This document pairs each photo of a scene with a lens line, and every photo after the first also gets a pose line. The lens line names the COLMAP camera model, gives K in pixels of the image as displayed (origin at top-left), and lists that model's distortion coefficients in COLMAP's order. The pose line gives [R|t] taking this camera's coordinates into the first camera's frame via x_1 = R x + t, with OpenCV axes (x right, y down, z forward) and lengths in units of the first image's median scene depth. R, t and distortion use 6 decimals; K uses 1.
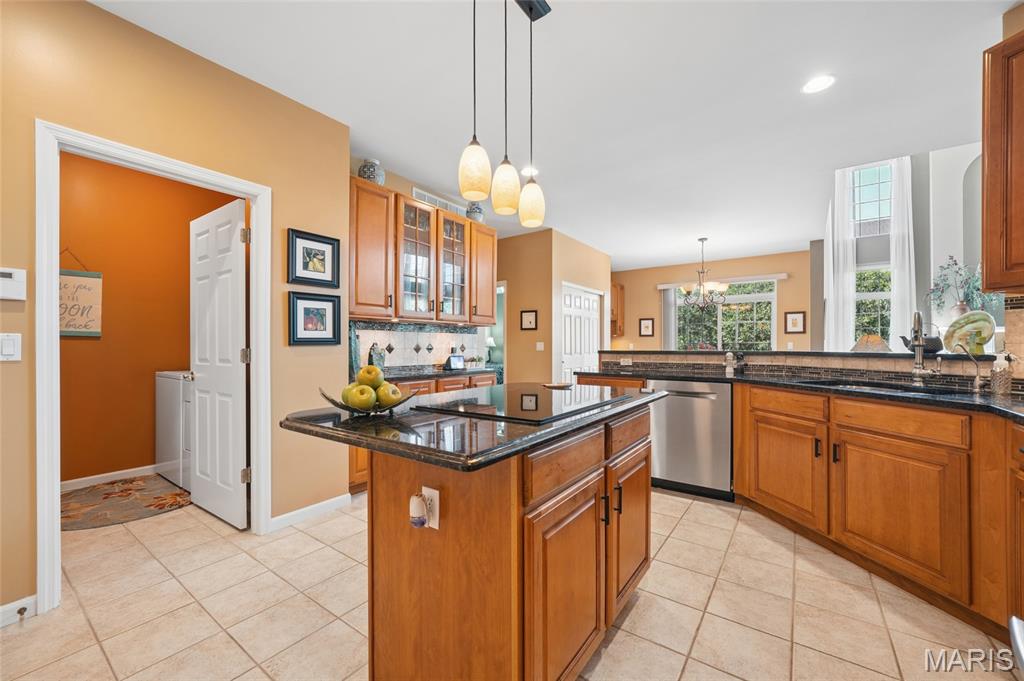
lens RADIAL K [[405.0, 0, 511.9], [0, 405.0, 343.2], [0, 0, 1]] dist [-0.007874, -0.000017]
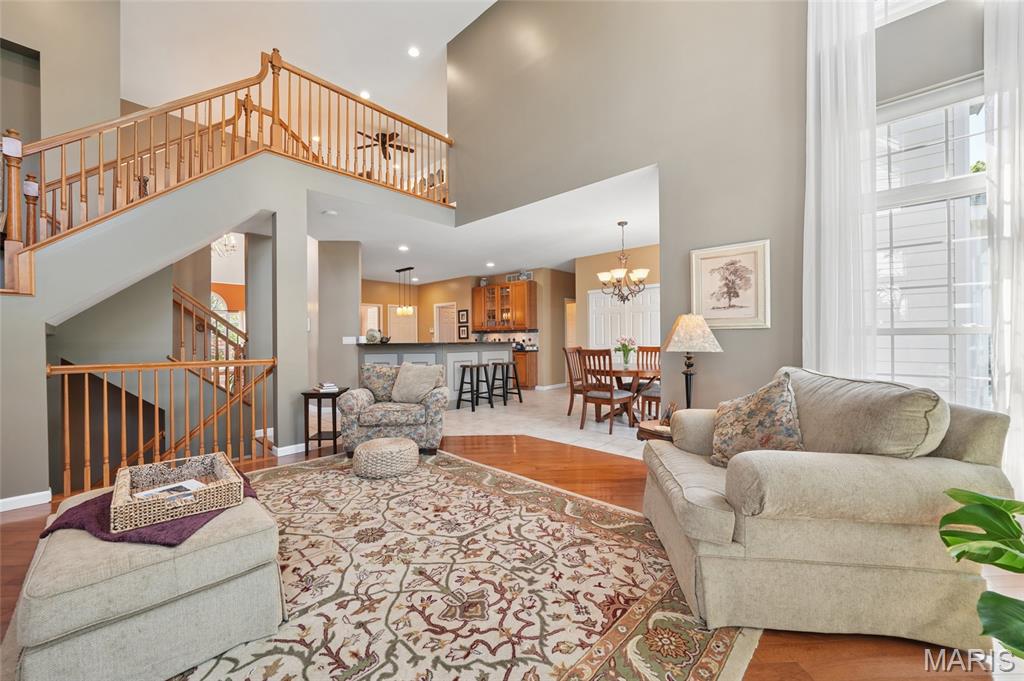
lens RADIAL K [[387.7, 0, 506.4], [0, 387.7, 339.2], [0, 0, 1]] dist [-0.003471, -0.000058]
pose [[-0.133498, 0.003677, -0.991042, 2.084622], [0.015292, 0.999882, 0.001650, 0.005233], [0.990931, -0.014934, -0.133538, 1.278268]]
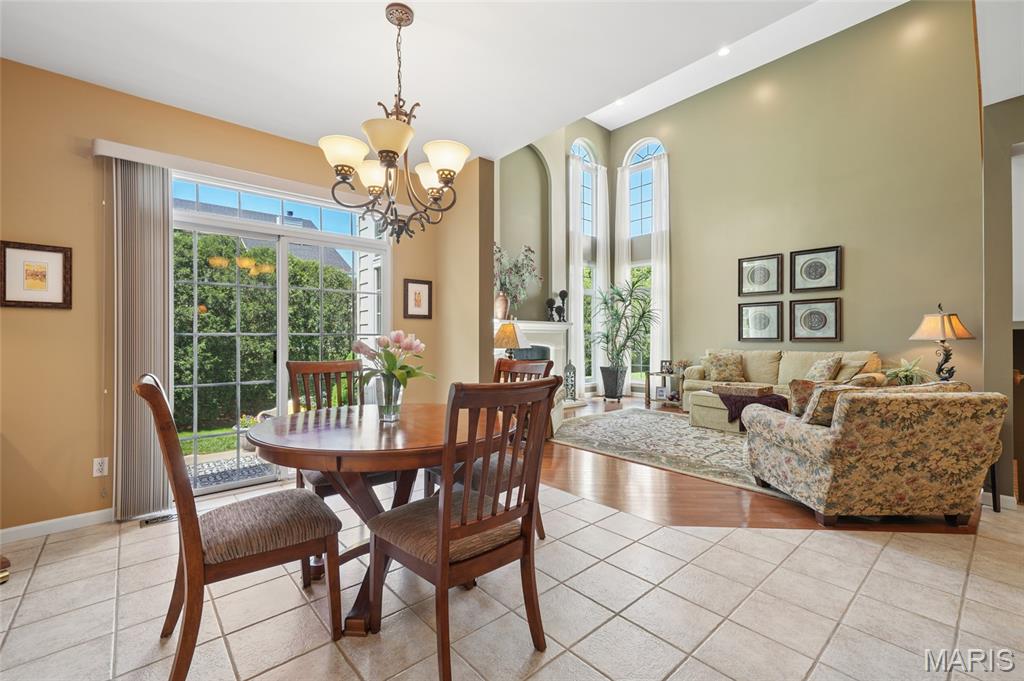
lens RADIAL K [[439.1, 0, 511.9], [0, 439.1, 338.7], [0, 0, 1]] dist [0.001782, -0.000030]
pose [[0.224554, 0.002167, 0.974459, 0.218824], [-0.003509, 0.999993, -0.001415, 0.008926], [-0.974455, -0.003102, 0.224560, 1.247018]]
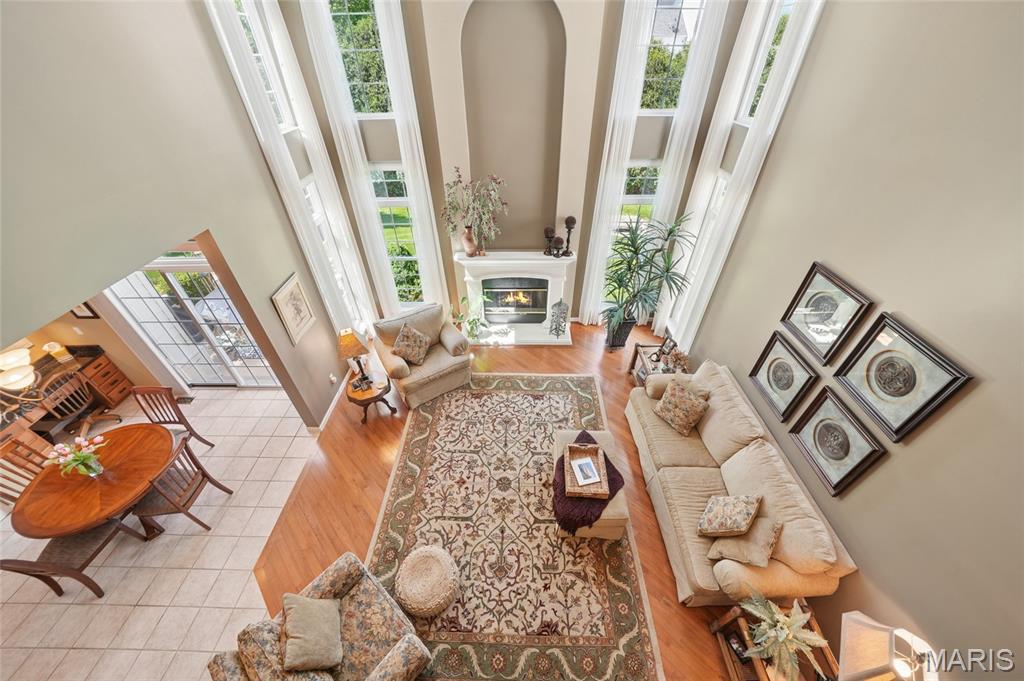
lens RADIAL K [[362.3, 0, 512.6], [0, 362.3, 343.7], [0, 0, 1]] dist [-0.017172, 0.000096]
pose [[0.816952, -0.371656, 0.440978, 1.269214], [0.004448, 0.768688, 0.639608, -0.677344], [-0.576689, -0.520567, 0.629635, 0.548860]]
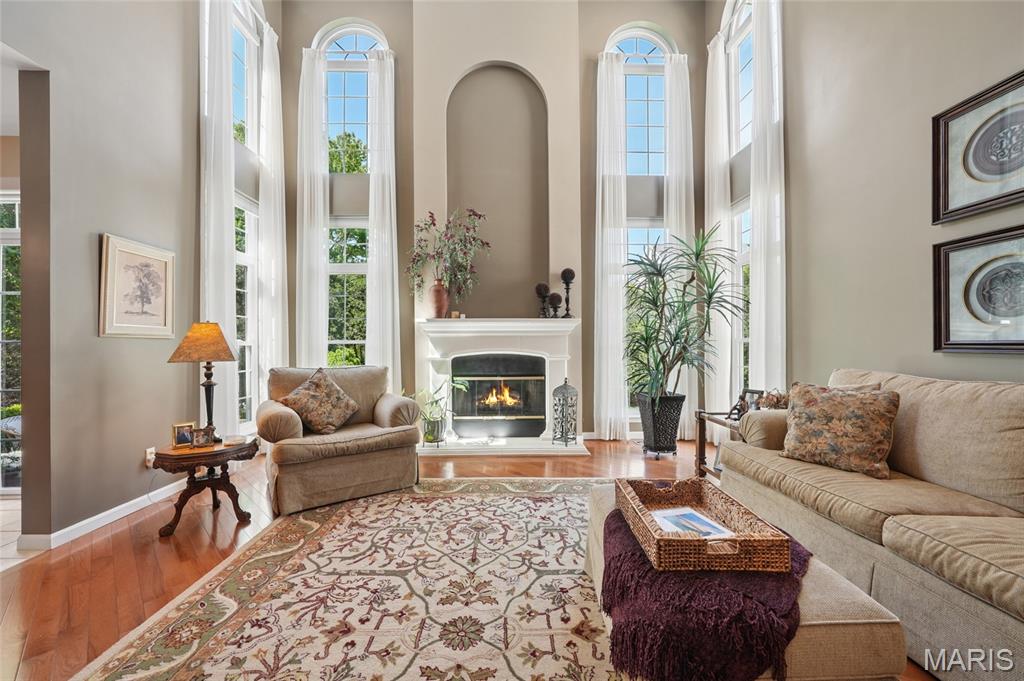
lens RADIAL K [[396.4, 0, 511.3], [0, 396.4, 342.9], [0, 0, 1]] dist [-0.009007, -0.000037]
pose [[0.798216, -0.000331, 0.602371, 1.358012], [0.000187, 1.000000, 0.000301, 0.001439], [-0.602371, -0.000128, 0.798216, 0.662194]]
